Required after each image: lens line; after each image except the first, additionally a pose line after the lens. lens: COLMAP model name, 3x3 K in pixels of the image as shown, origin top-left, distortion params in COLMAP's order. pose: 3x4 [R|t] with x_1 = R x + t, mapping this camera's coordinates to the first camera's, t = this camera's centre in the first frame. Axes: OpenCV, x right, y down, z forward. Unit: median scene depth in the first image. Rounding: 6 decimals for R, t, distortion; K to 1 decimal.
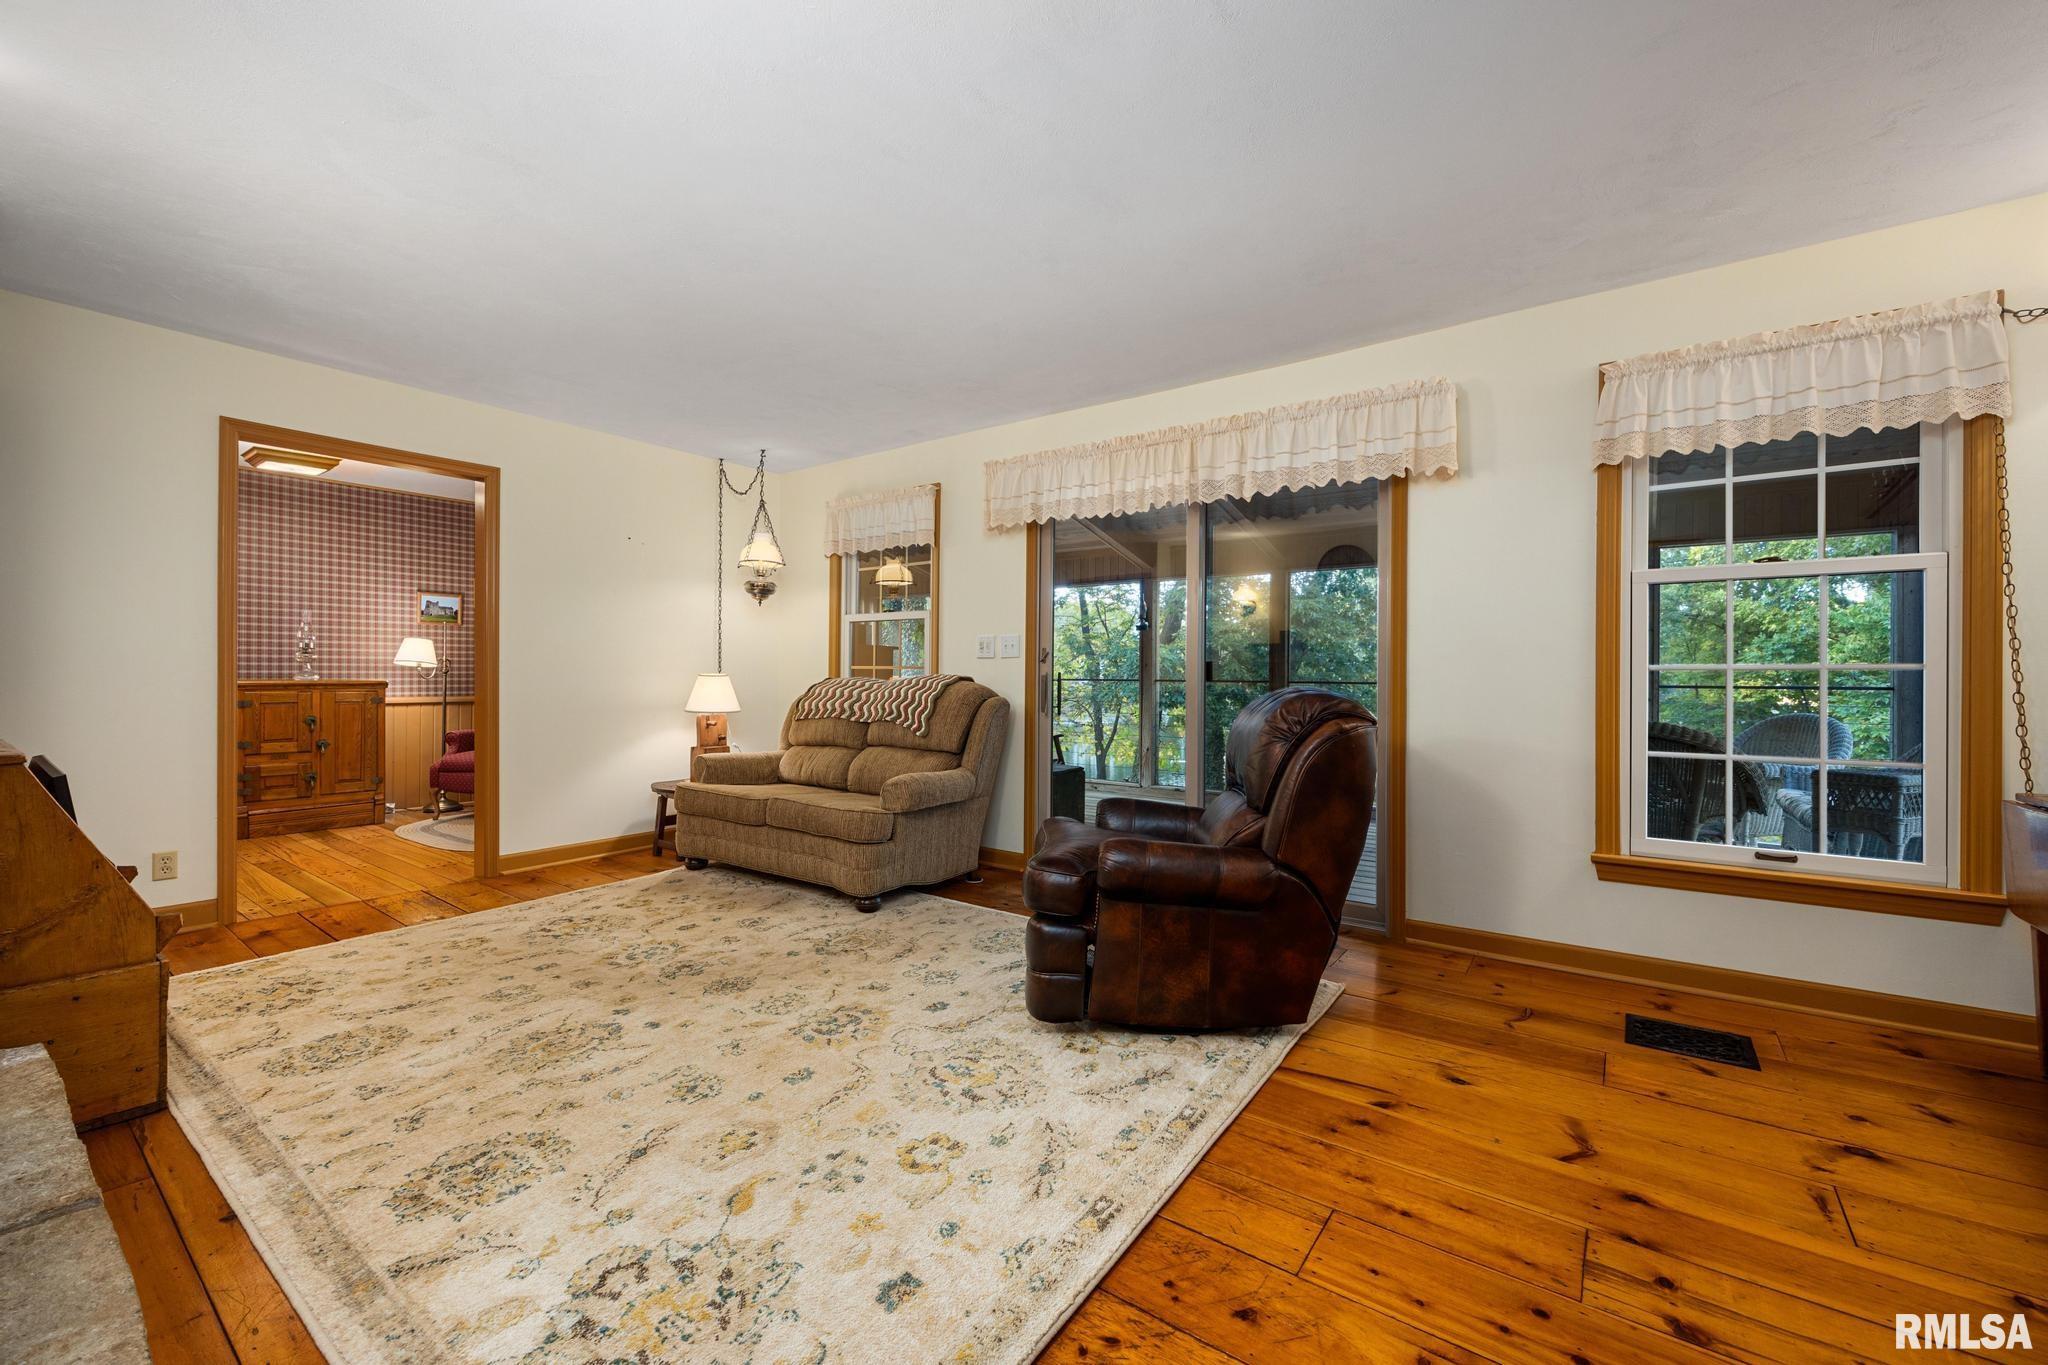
lens RADIAL K [[816.3, 0, 1025.7], [0, 816.3, 680.3], [0, 0, 1]] dist [-0.000995, -0.000616]
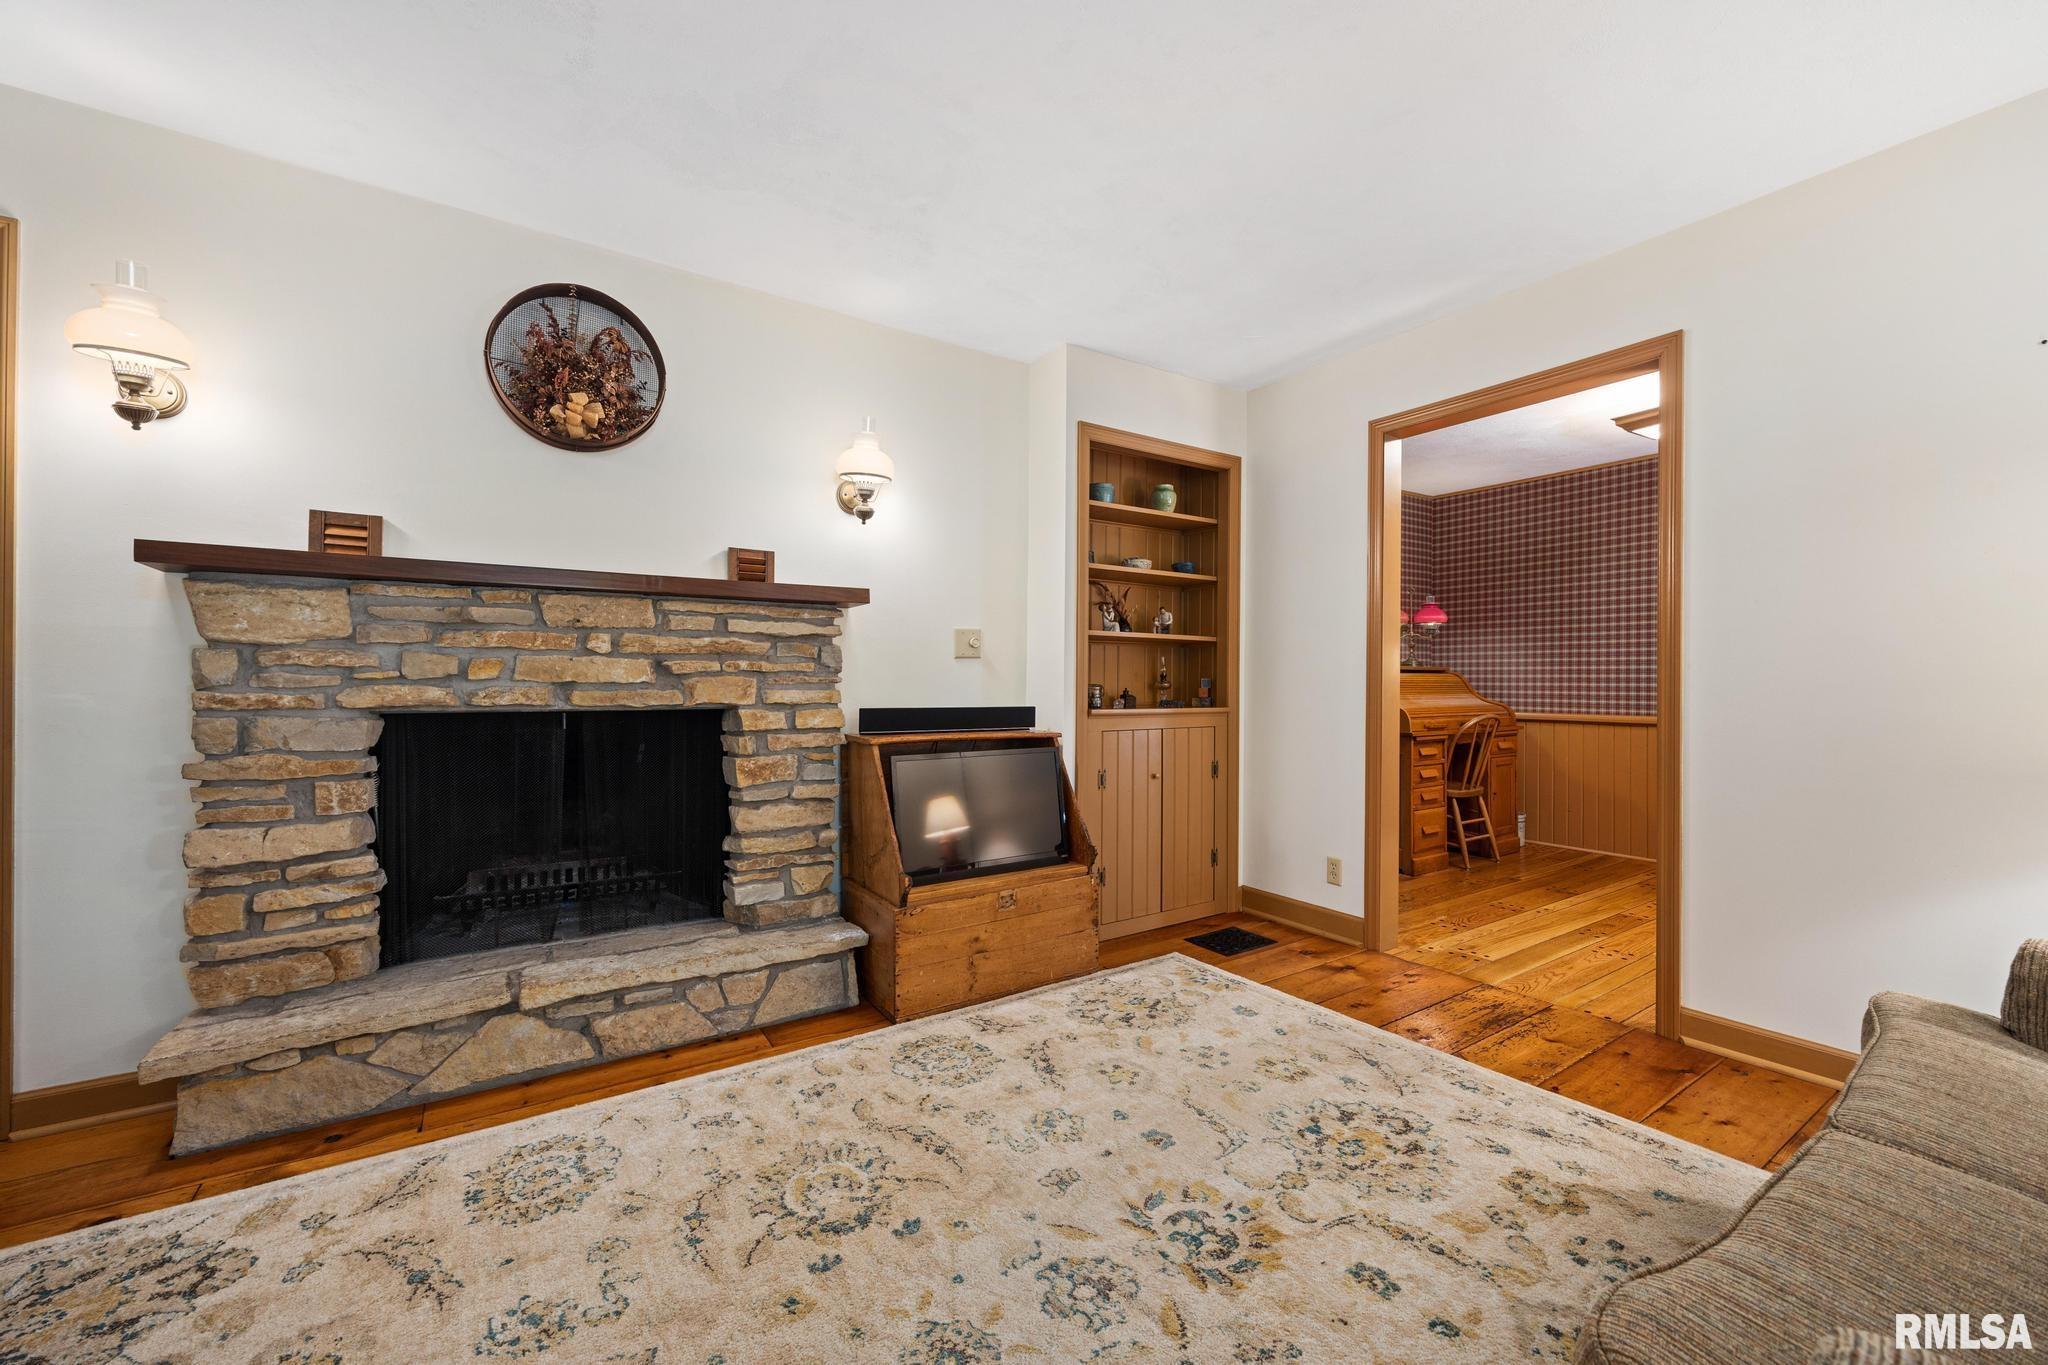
lens RADIAL K [[816.3, 0, 1056.1], [0, 816.3, 674.5], [0, 0, 1]] dist [-0.000995, -0.000616]
pose [[-0.328968, -0.012544, -0.944258, 0.054736], [-0.006518, 0.999918, -0.011013, -0.010057], [0.944319, 0.002532, -0.329023, 1.117830]]
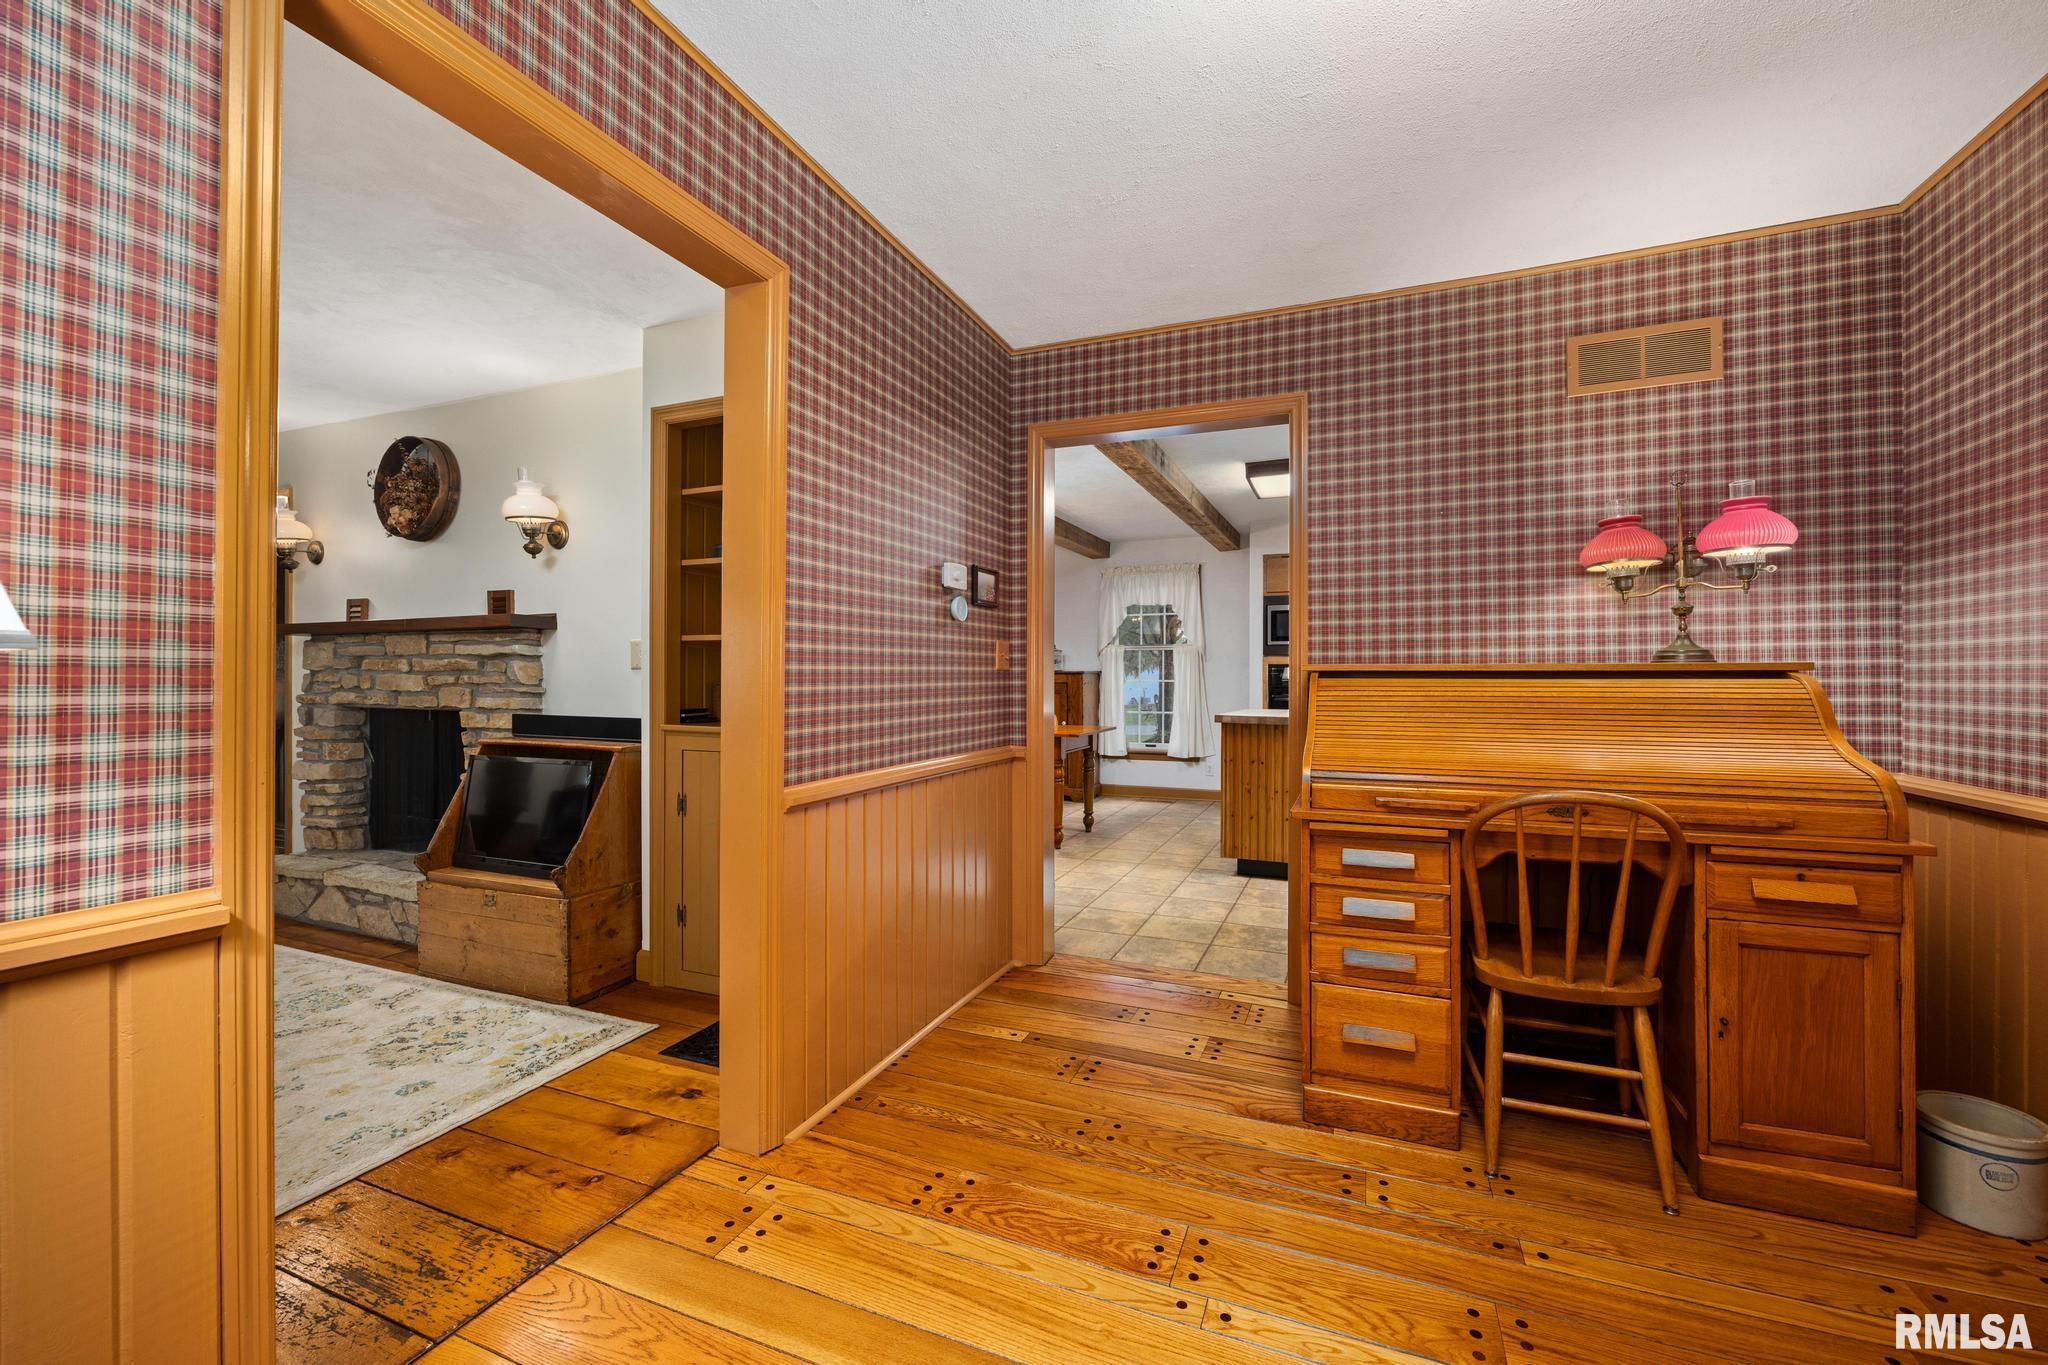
lens RADIAL K [[816.3, 0, 1037.4], [0, 816.3, 676.7], [0, 0, 1]] dist [-0.000995, -0.000616]
pose [[-0.970099, -0.011481, -0.242438, -1.221028], [-0.009834, 0.999920, -0.008003, -0.029776], [0.242510, -0.005380, -0.970134, 1.882031]]
